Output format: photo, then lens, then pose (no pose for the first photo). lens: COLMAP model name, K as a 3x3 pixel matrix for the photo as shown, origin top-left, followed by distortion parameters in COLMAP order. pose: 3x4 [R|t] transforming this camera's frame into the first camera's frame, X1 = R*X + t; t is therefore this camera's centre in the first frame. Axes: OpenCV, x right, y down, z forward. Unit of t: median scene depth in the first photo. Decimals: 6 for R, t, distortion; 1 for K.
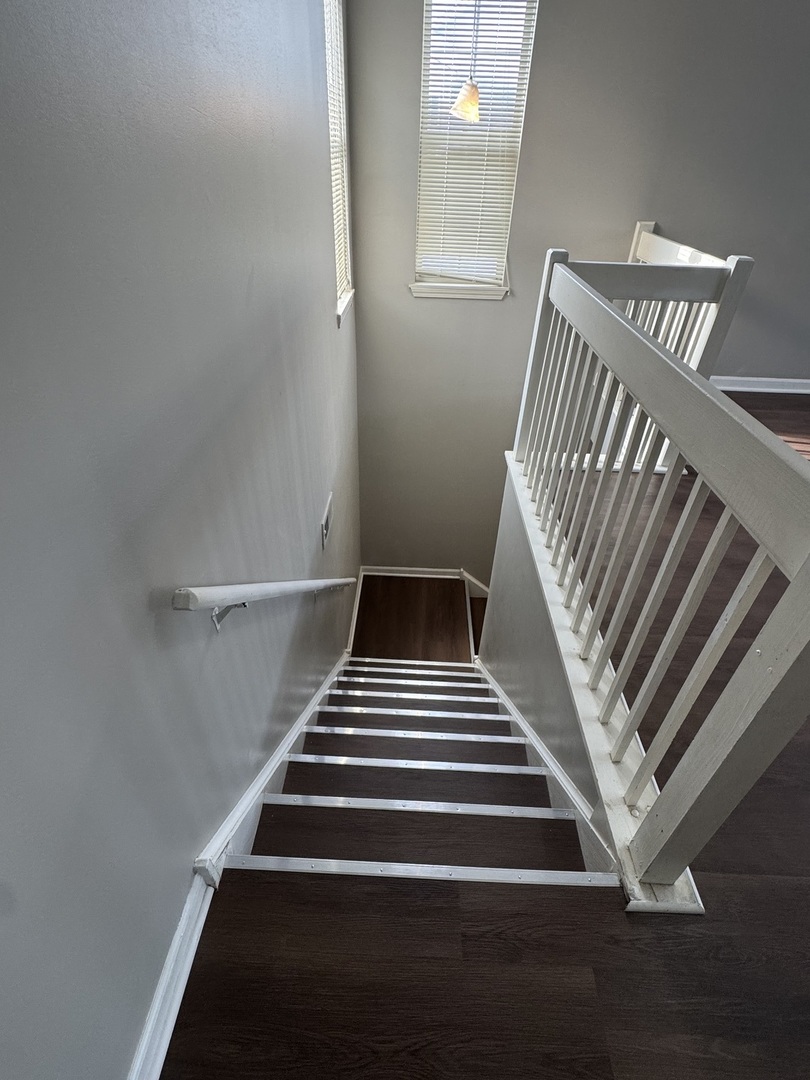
lens RADIAL K [[530.6, 0, 402.6], [0, 530.6, 533.6], [0, 0, 1]] dist [0.003141, 0.003983]
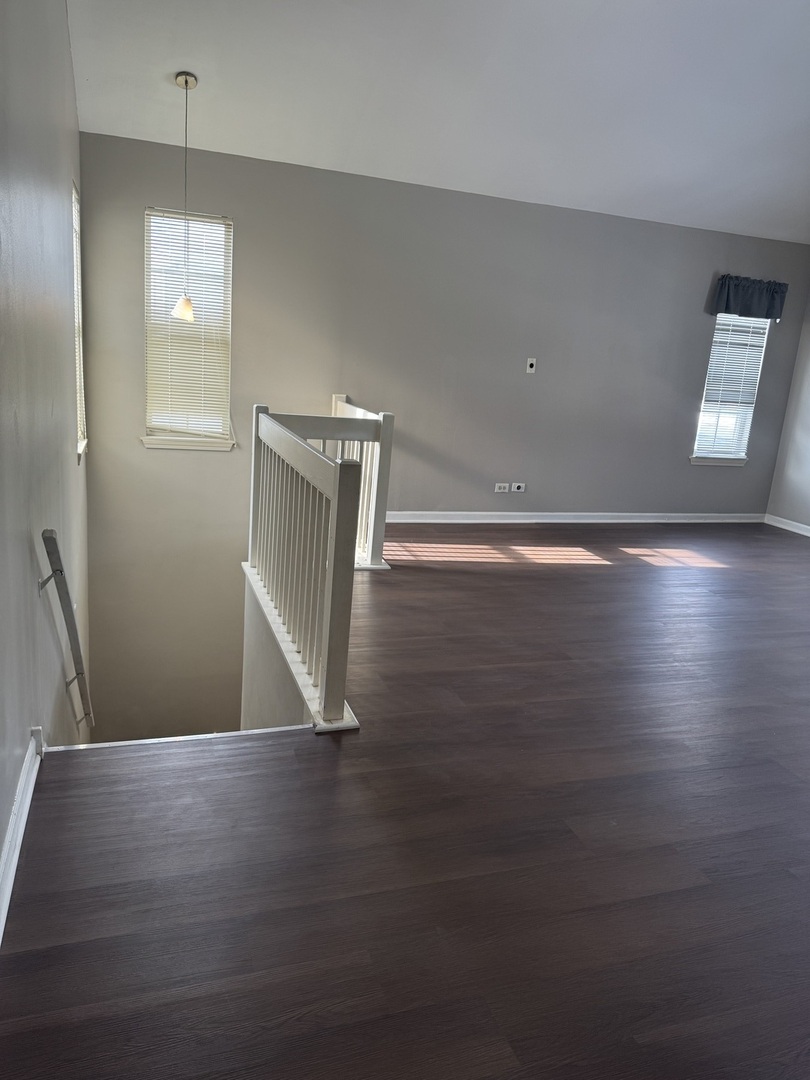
lens RADIAL K [[769.3, 0, 414.0], [0, 769.3, 534.3], [0, 0, 1]] dist [0.075225, -0.064967]
pose [[0.930644, -0.038431, 0.363902, -0.065089], [0.167170, 0.929279, -0.329384, 0.407576], [-0.325508, 0.367373, 0.871253, -0.607861]]
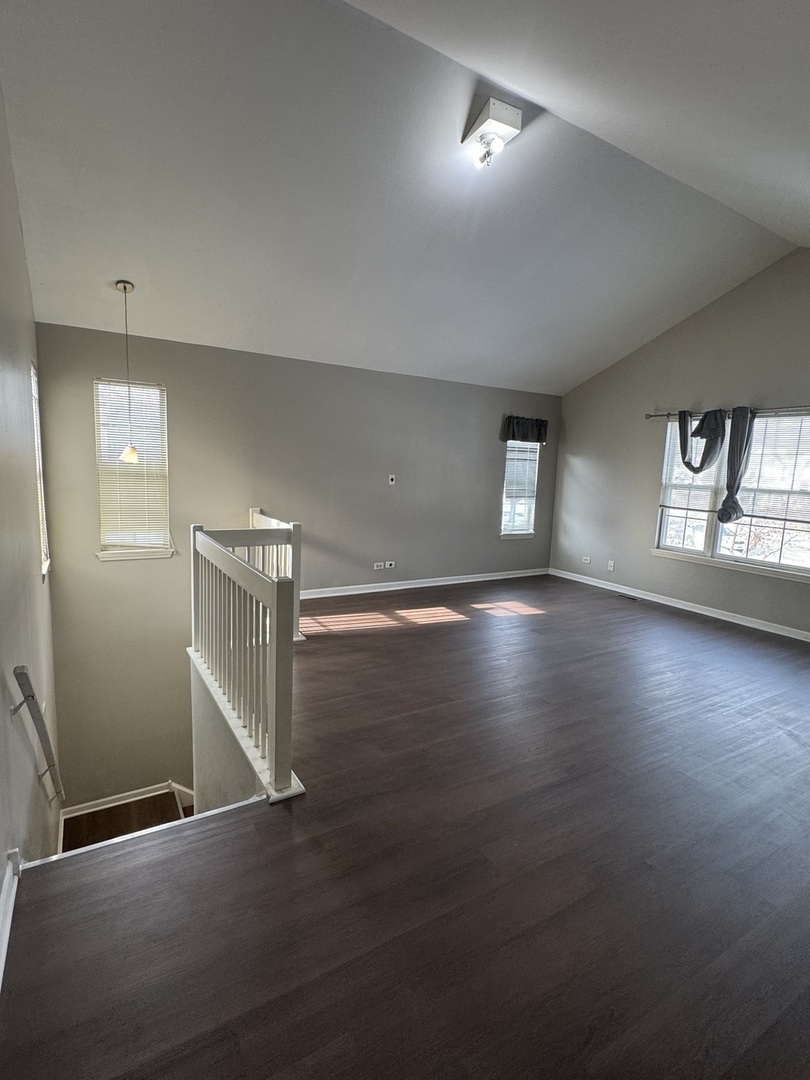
lens RADIAL K [[530.6, 0, 406.4], [0, 530.6, 540.0], [0, 0, 1]] dist [0.003141, 0.003983]
pose [[0.836478, -0.070441, 0.543455, -0.073688], [0.306737, 0.881980, -0.357805, 0.293085], [-0.454112, 0.465993, 0.759363, -0.520903]]
